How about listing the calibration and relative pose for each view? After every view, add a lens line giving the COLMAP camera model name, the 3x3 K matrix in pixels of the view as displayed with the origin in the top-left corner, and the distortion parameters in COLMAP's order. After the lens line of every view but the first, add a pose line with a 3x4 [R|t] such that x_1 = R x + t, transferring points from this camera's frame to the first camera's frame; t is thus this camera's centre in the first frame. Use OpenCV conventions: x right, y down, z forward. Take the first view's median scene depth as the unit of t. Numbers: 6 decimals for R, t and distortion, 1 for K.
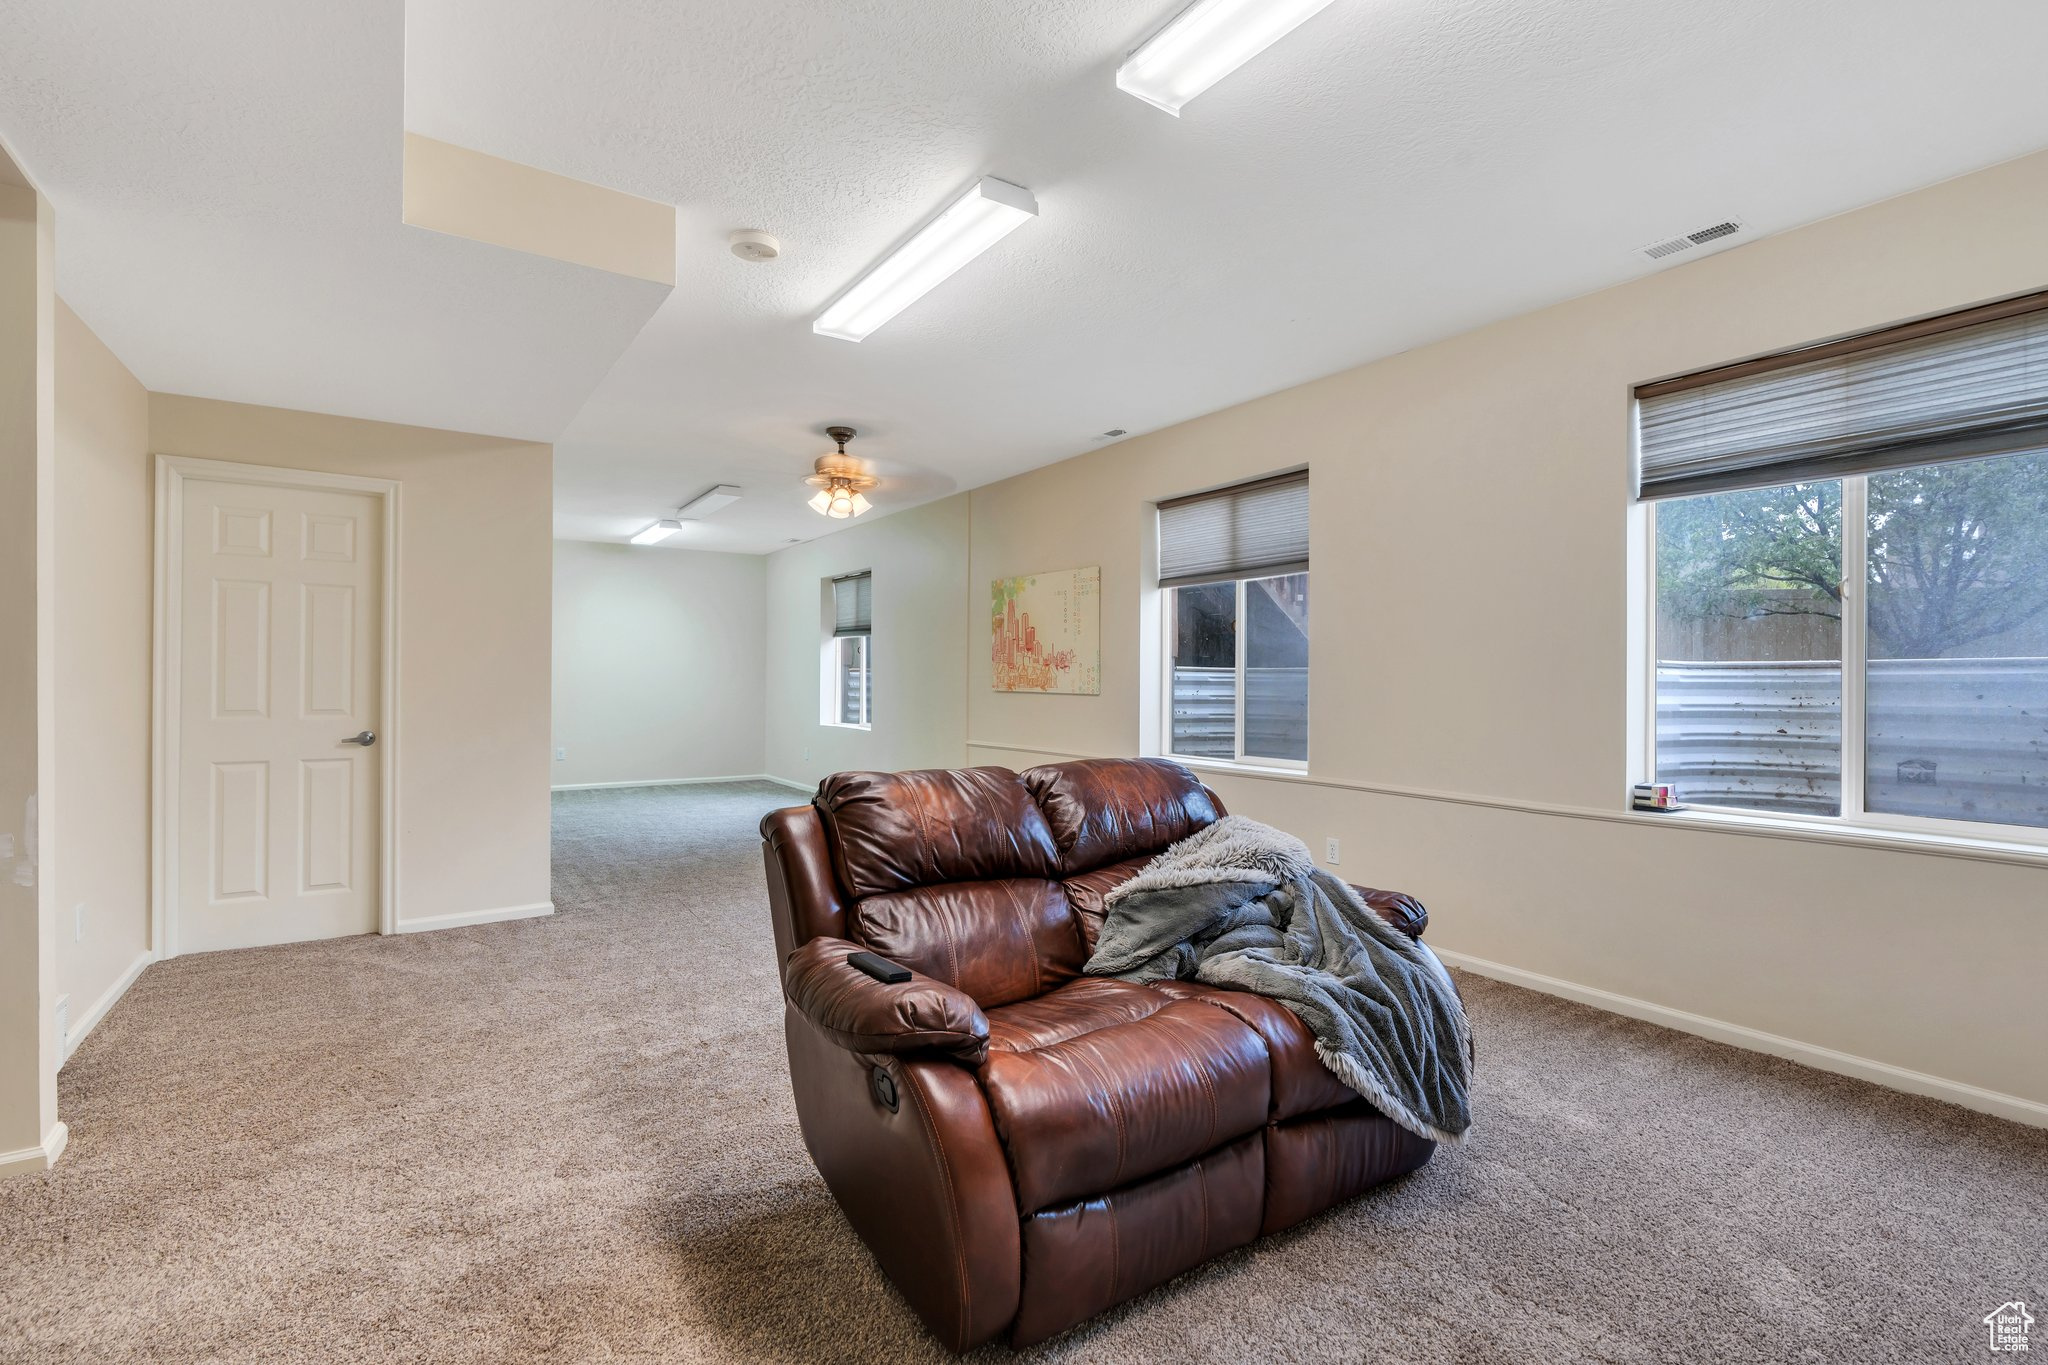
lens RADIAL K [[927.0, 0, 1024.0], [0, 927.0, 682.5], [0, 0, 1]] dist [-0.000476, 0.000087]
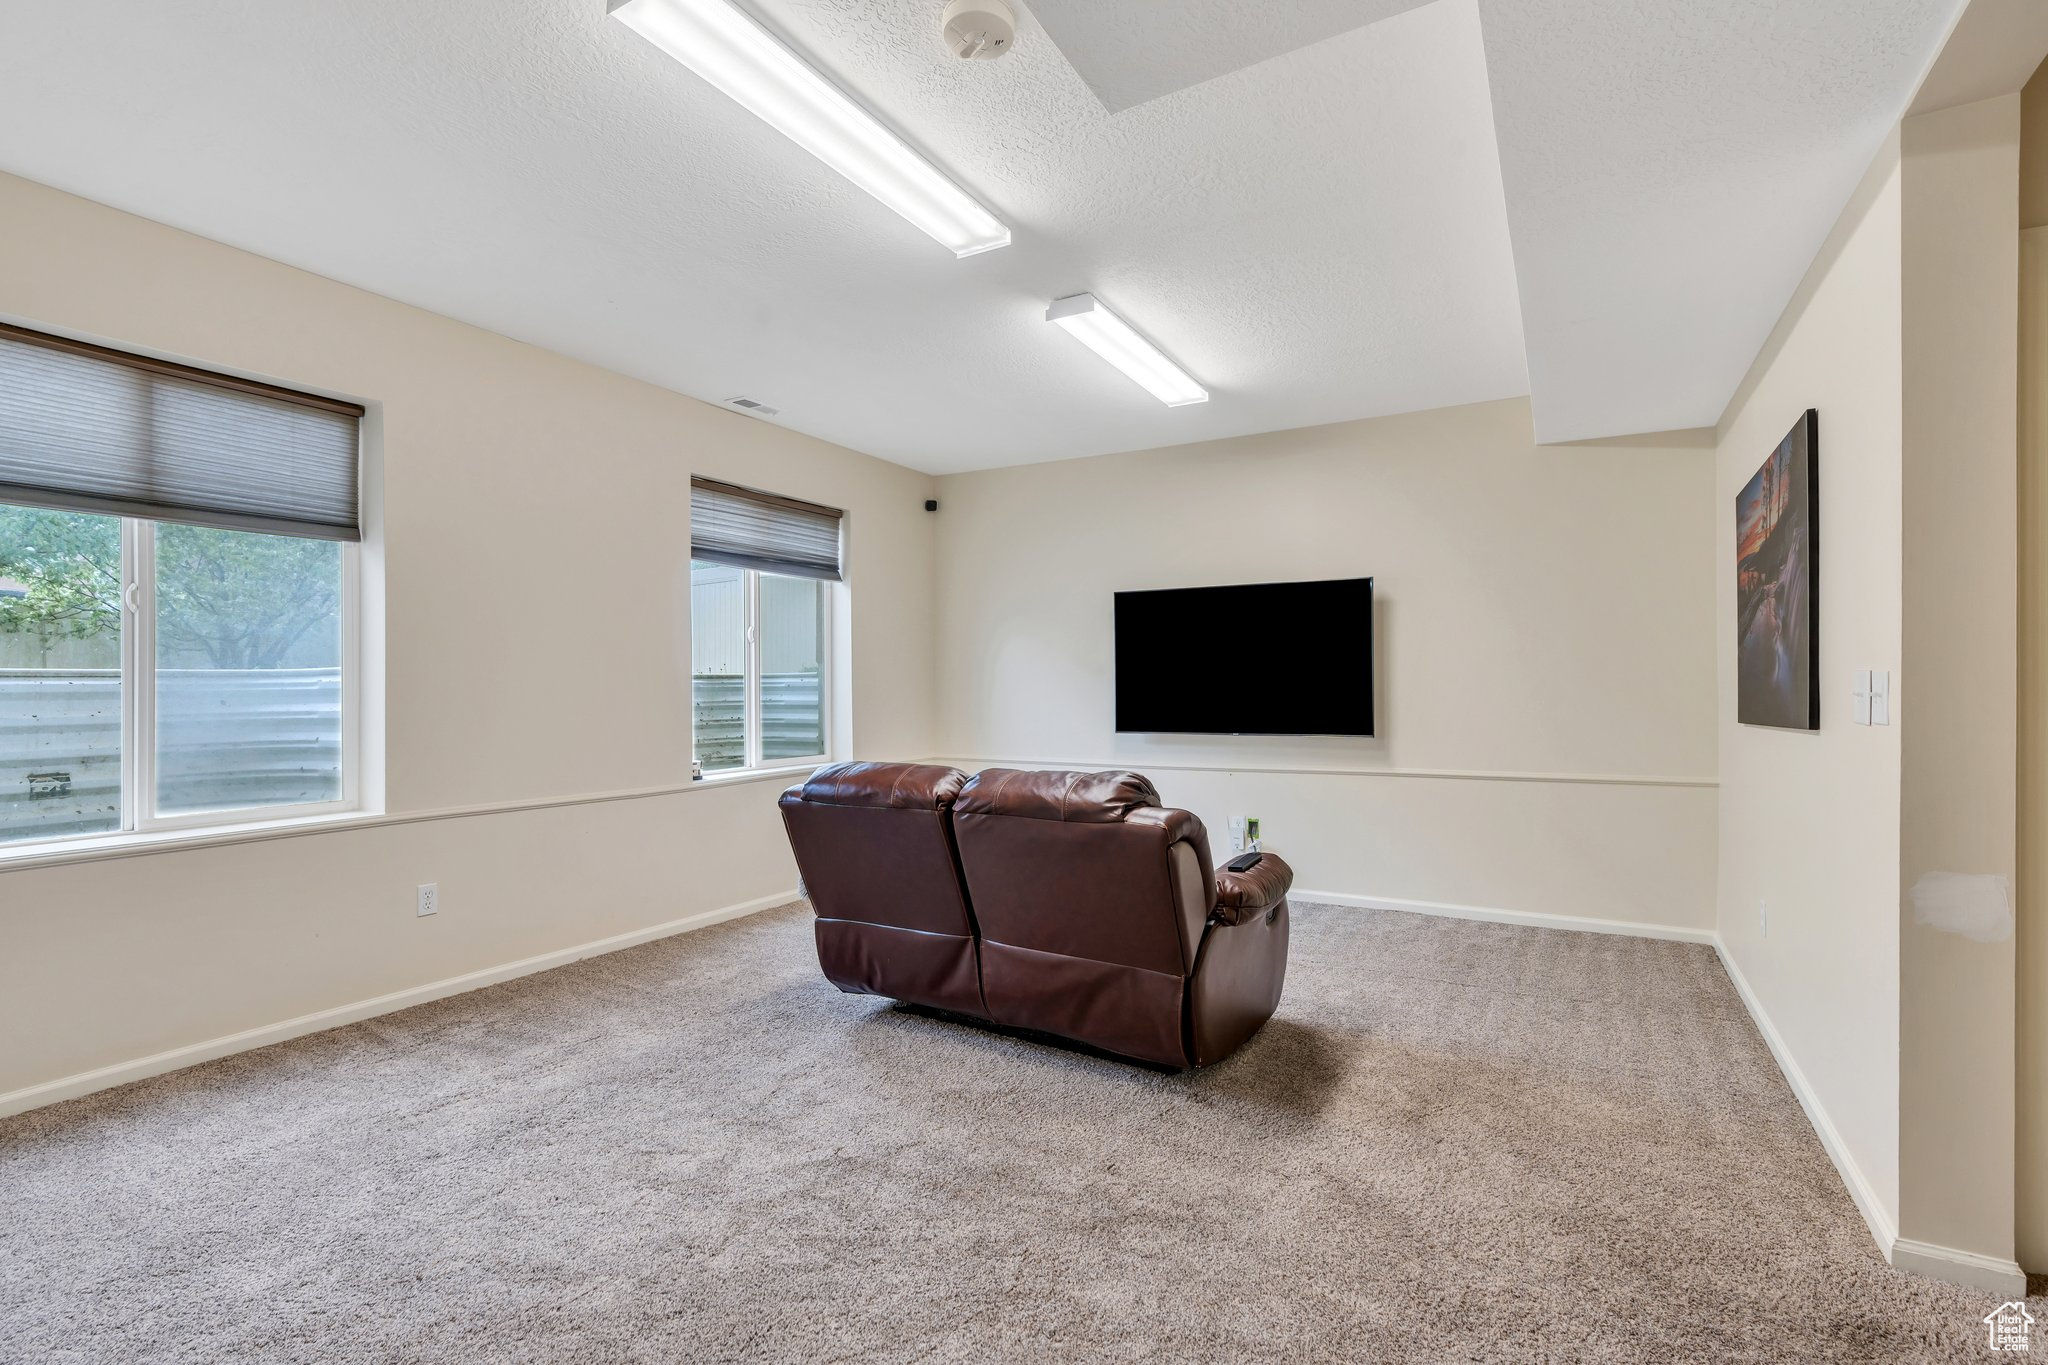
lens RADIAL K [[927.0, 0, 1024.0], [0, 927.0, 682.5], [0, 0, 1]] dist [-0.000476, 0.000087]
pose [[-0.427969, 0.003929, 0.903785, -0.610733], [0.009335, 0.999956, 0.000073, -0.002833], [-0.903745, 0.008468, -0.427987, 0.861556]]
